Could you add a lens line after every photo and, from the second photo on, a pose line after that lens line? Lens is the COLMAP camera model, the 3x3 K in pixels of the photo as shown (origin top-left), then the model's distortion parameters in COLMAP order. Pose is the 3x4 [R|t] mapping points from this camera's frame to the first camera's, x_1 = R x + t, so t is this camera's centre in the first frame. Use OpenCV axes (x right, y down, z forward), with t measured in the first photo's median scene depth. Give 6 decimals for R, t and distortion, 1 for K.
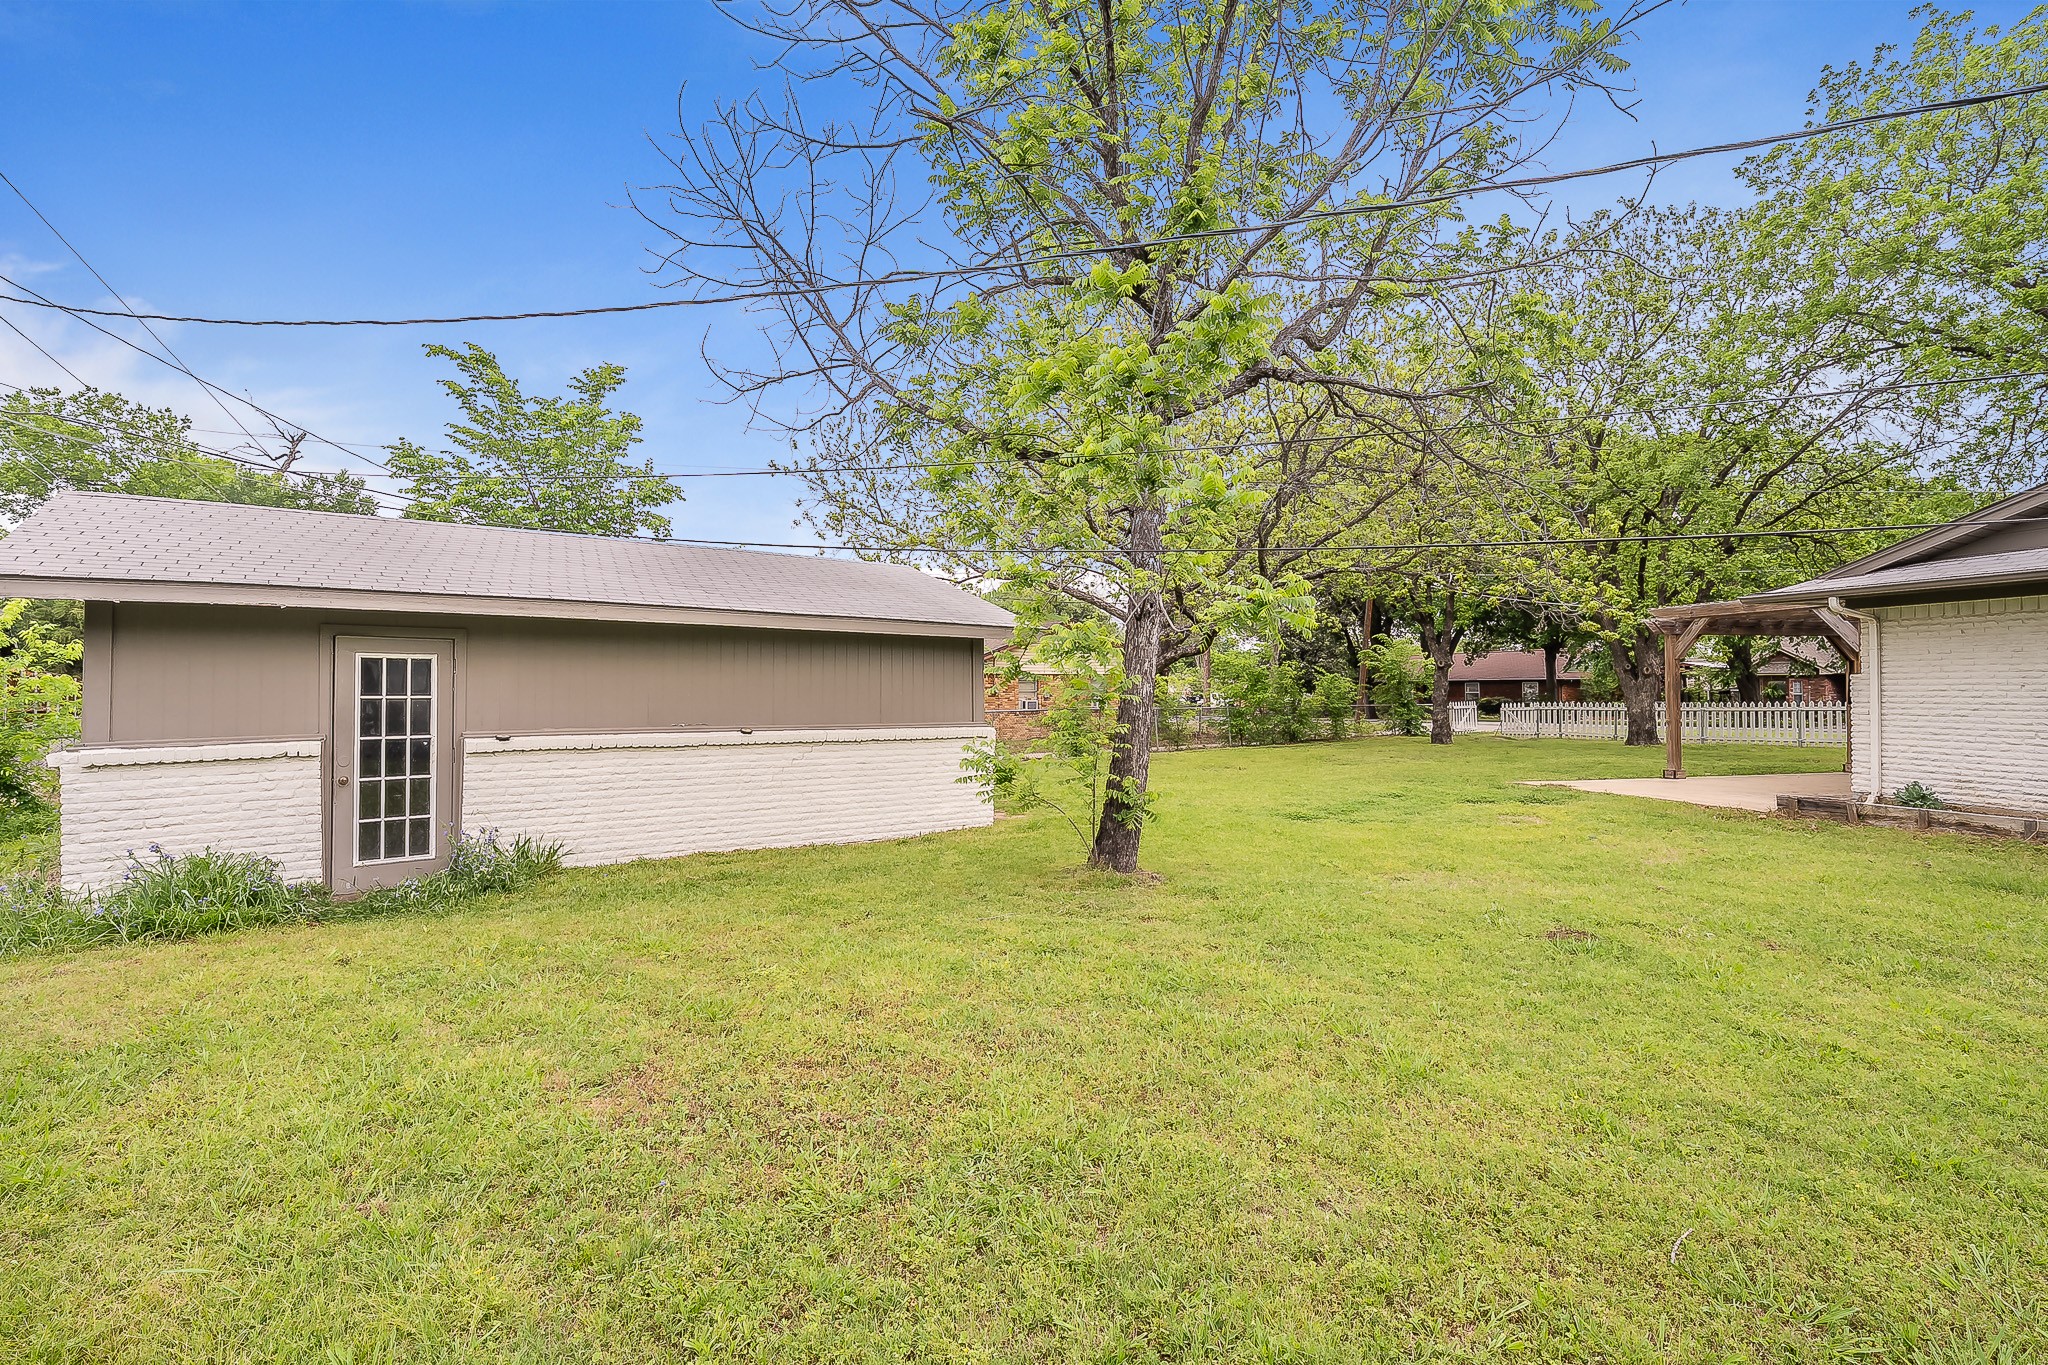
lens RADIAL K [[1018.7, 0, 1020.3], [0, 1018.7, 687.2], [0, 0, 1]] dist [-0.001135, 0.000291]
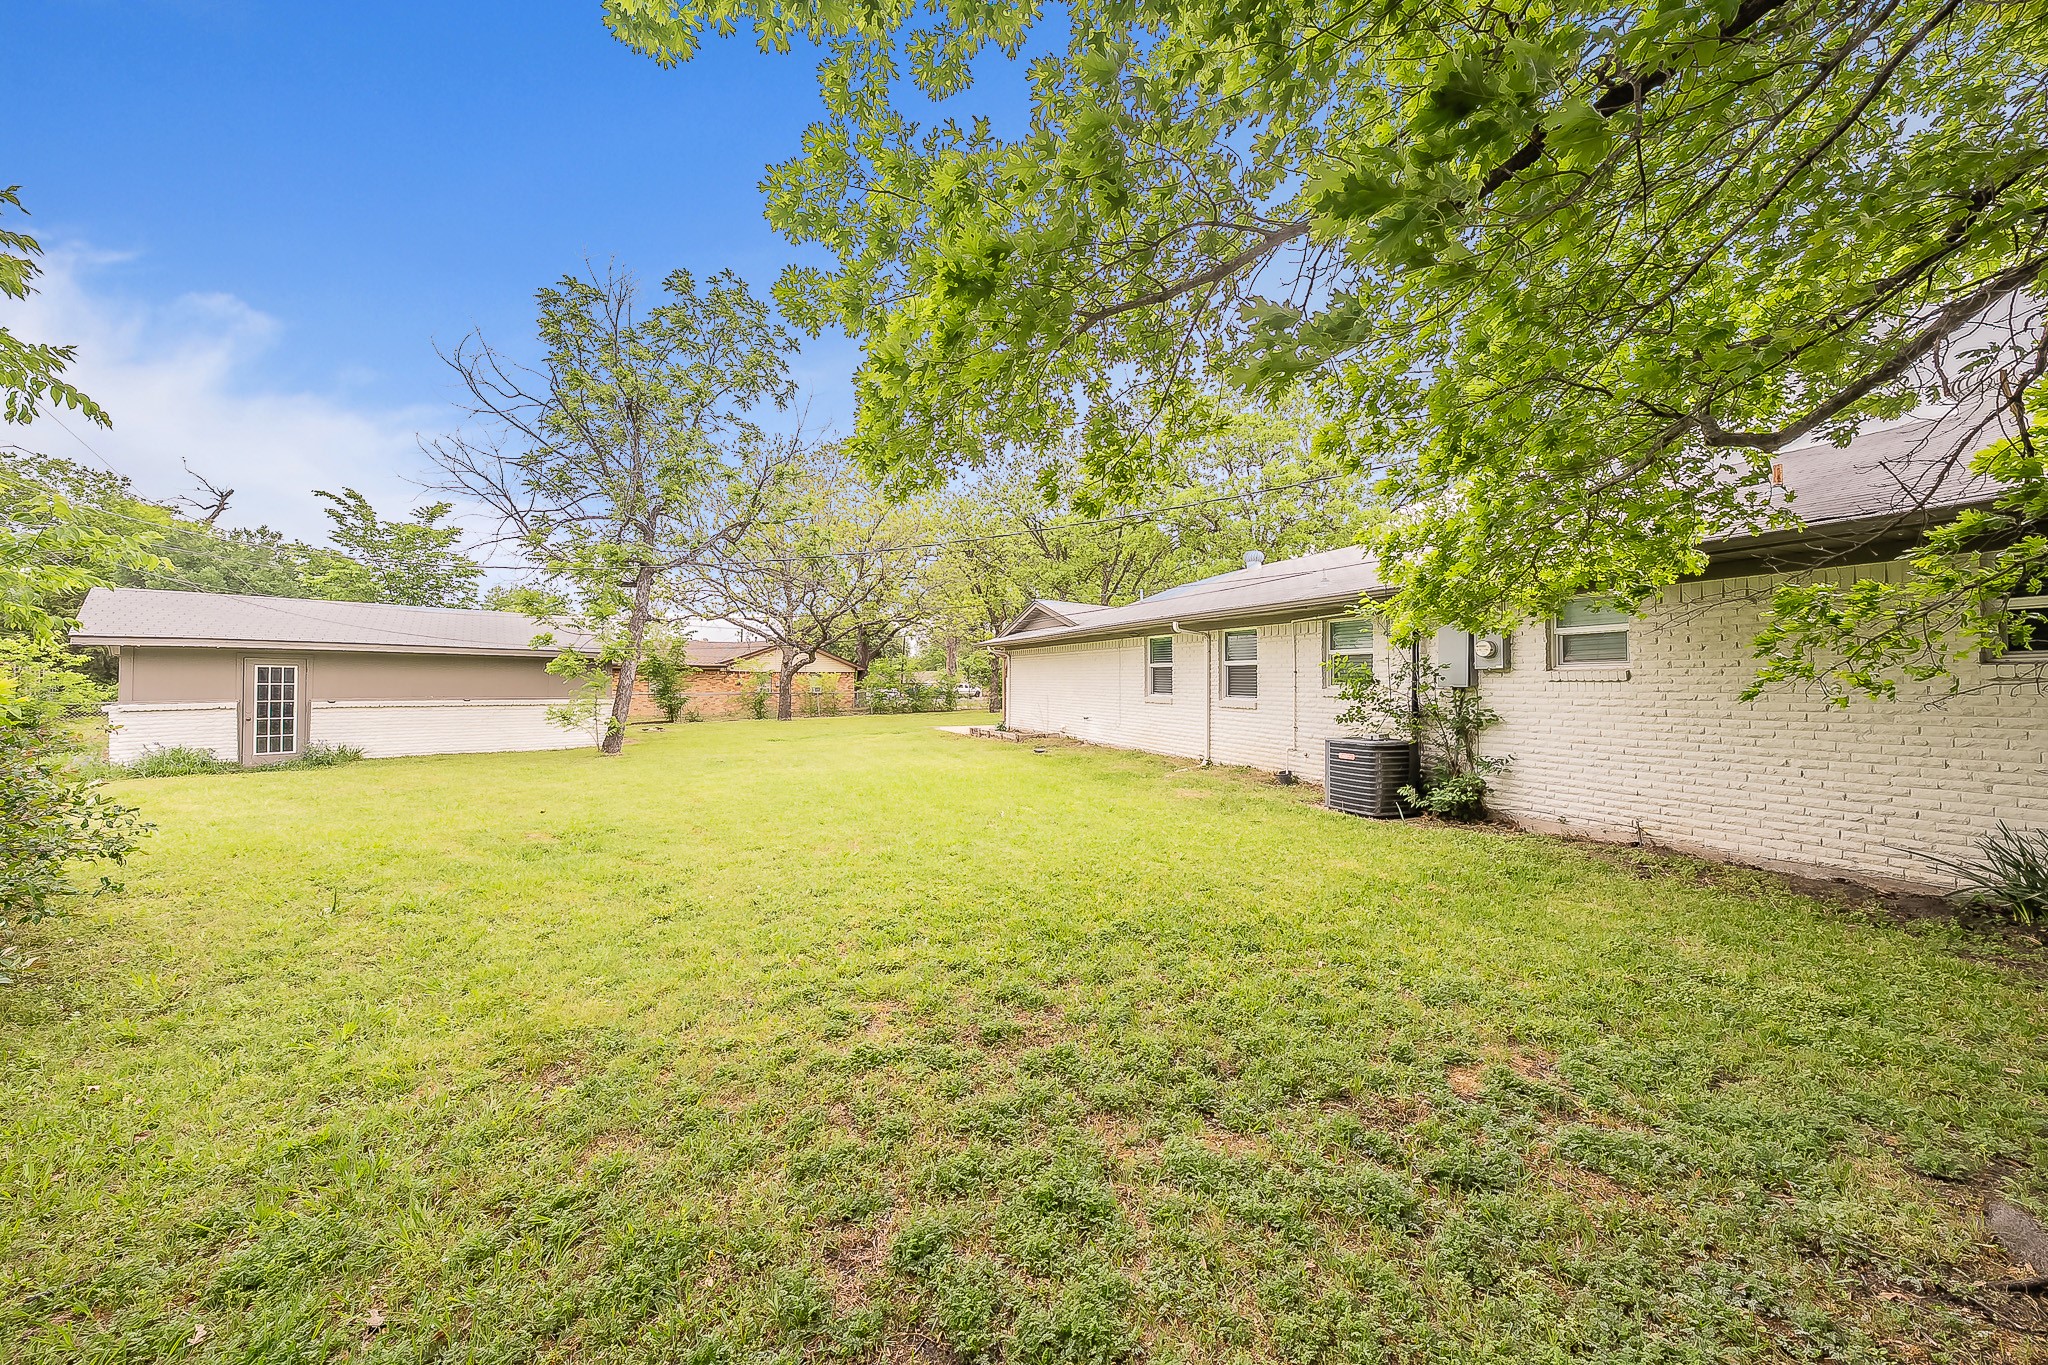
lens RADIAL K [[725.4, 0, 1014.7], [0, 725.4, 677.3], [0, 0, 1]] dist [-0.000470, 0.000036]
pose [[0.977457, 0.006405, 0.211039, 0.679032], [-0.004878, 0.999958, -0.007756, -0.000898], [-0.211079, 0.006551, 0.977447, -0.966325]]
